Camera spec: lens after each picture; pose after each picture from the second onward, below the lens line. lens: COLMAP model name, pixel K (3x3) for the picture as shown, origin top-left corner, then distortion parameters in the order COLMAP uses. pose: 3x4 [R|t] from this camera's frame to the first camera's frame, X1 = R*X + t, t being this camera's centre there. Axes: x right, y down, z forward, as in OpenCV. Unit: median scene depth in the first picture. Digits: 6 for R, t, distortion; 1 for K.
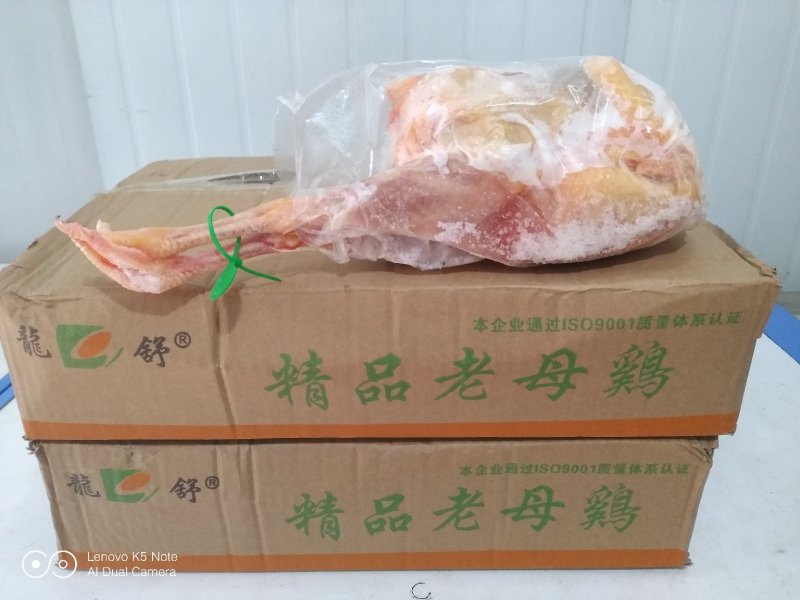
lens RADIAL K [[596.8, 0, 400.0], [0, 596.8, 300.0], [0, 0, 1]] dist [0.098101, -0.180155]
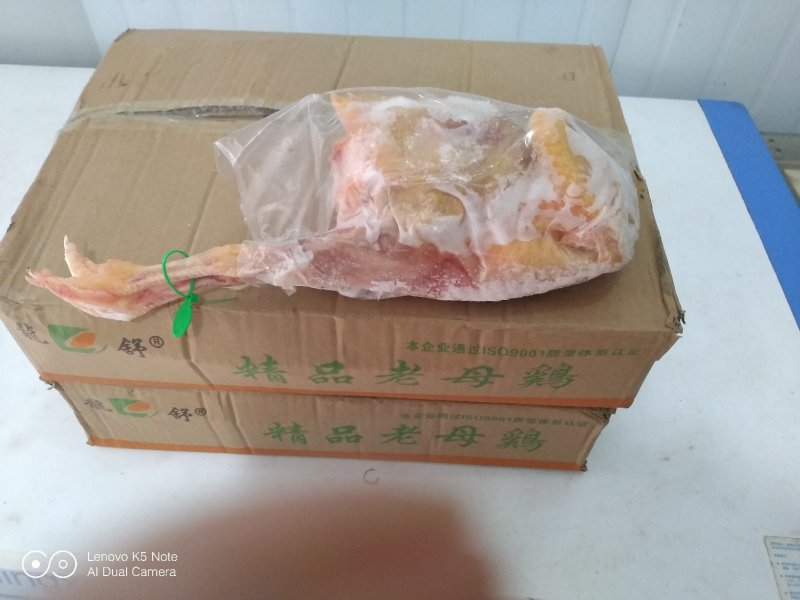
lens RADIAL K [[596.8, 0, 400.0], [0, 596.8, 300.0], [0, 0, 1]] dist [0.098101, -0.180155]
pose [[0.998716, 0.047193, -0.018430, 0.133221], [-0.034426, 0.899022, 0.436548, -0.559105], [0.037171, -0.435353, 0.899492, 0.004078]]
